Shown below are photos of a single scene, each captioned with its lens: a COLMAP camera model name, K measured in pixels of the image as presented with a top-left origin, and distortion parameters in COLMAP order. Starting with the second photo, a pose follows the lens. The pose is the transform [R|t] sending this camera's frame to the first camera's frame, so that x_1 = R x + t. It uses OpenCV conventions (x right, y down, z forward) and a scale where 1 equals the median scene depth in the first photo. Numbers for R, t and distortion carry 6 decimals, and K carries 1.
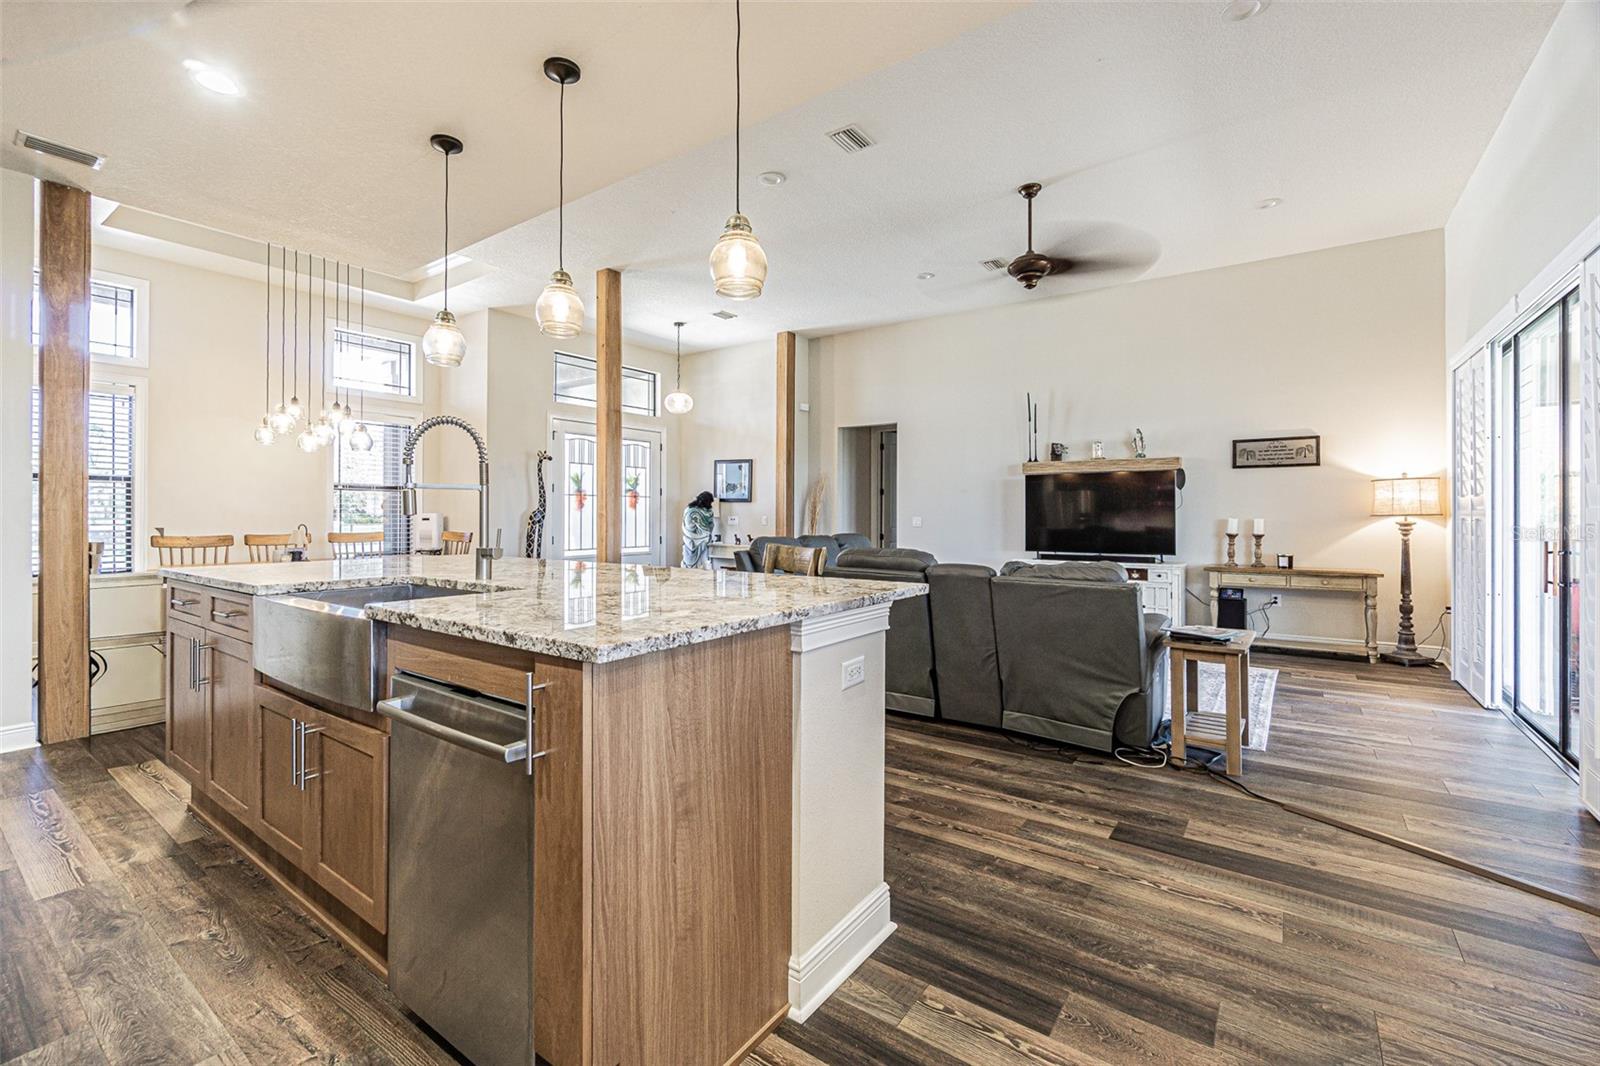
lens RADIAL K [[690.4, 0, 796.5], [0, 690.4, 509.7], [0, 0, 1]] dist [-0.006512, 0.001139]
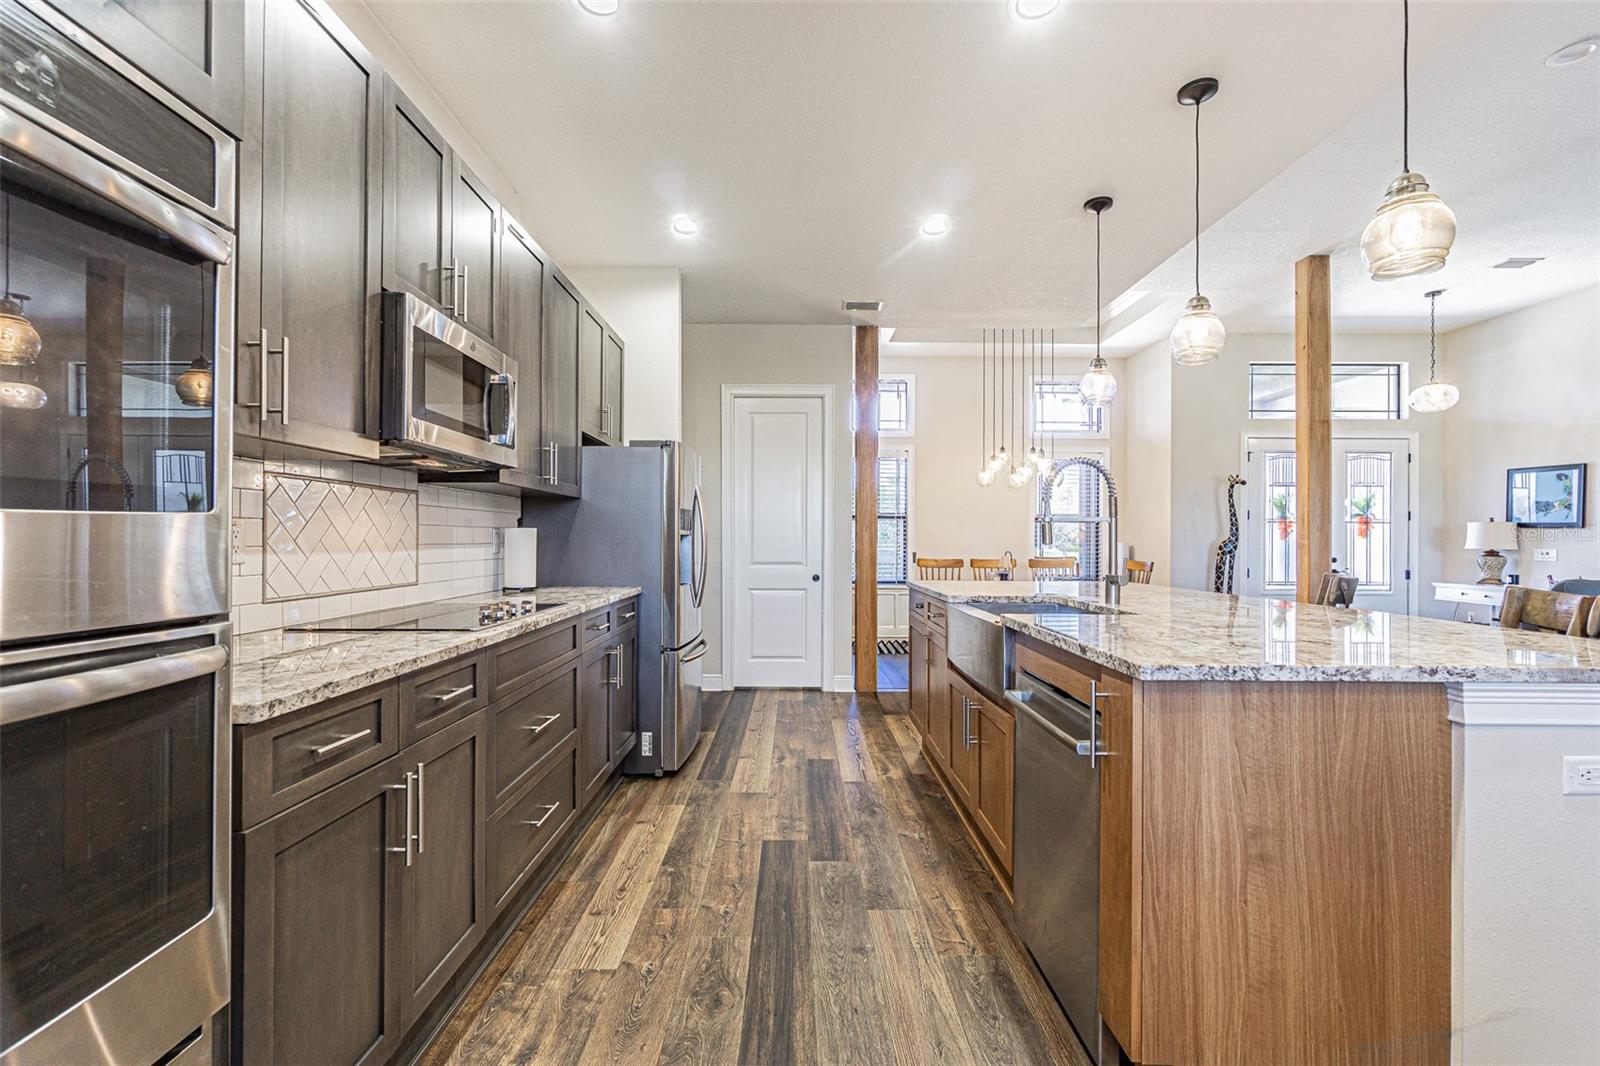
lens RADIAL K [[694.8, 0, 791.0], [0, 694.8, 535.5], [0, 0, 1]] dist [-0.002448, 0.000242]
pose [[0.582269, -0.003842, -0.812987, 0.131264], [-0.000036, 0.999989, -0.004751, -0.001350], [0.812996, 0.002795, 0.582262, -0.047609]]
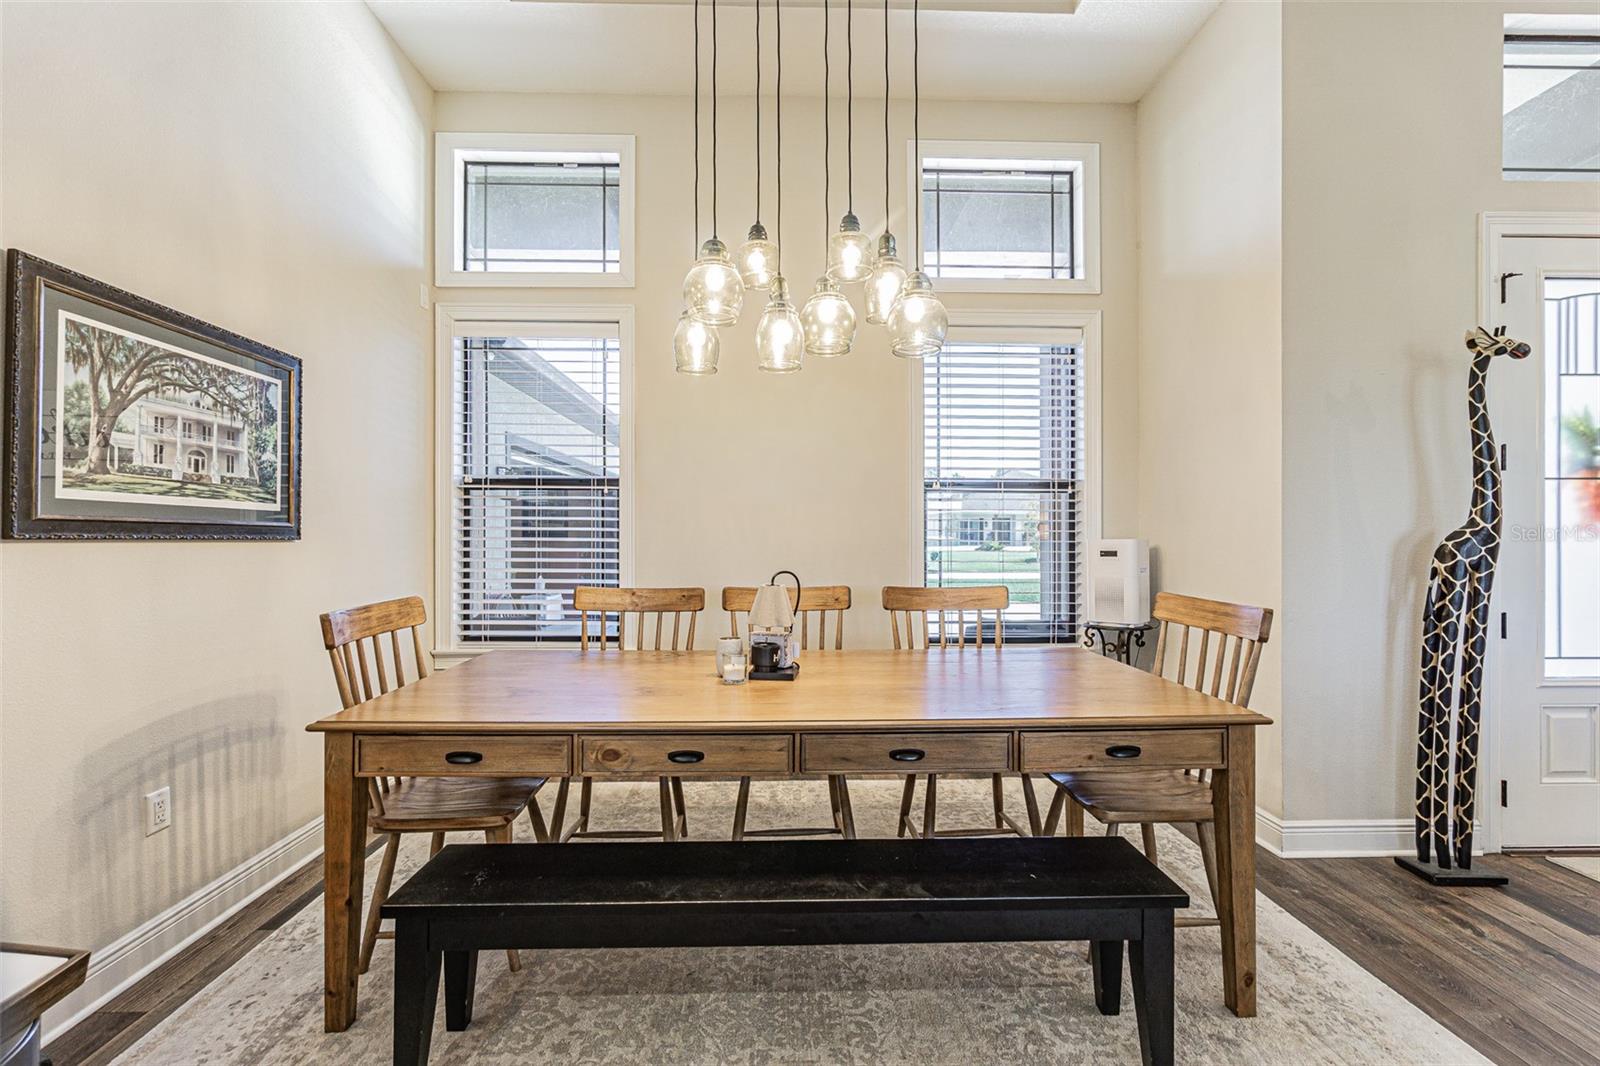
lens RADIAL K [[694.8, 0, 791.0], [0, 694.8, 535.5], [0, 0, 1]] dist [-0.002448, 0.000242]
pose [[0.602051, -0.005983, -0.798435, -1.088965], [0.005757, 0.999978, -0.003153, 0.010686], [0.798437, -0.002699, 0.602073, 2.031505]]
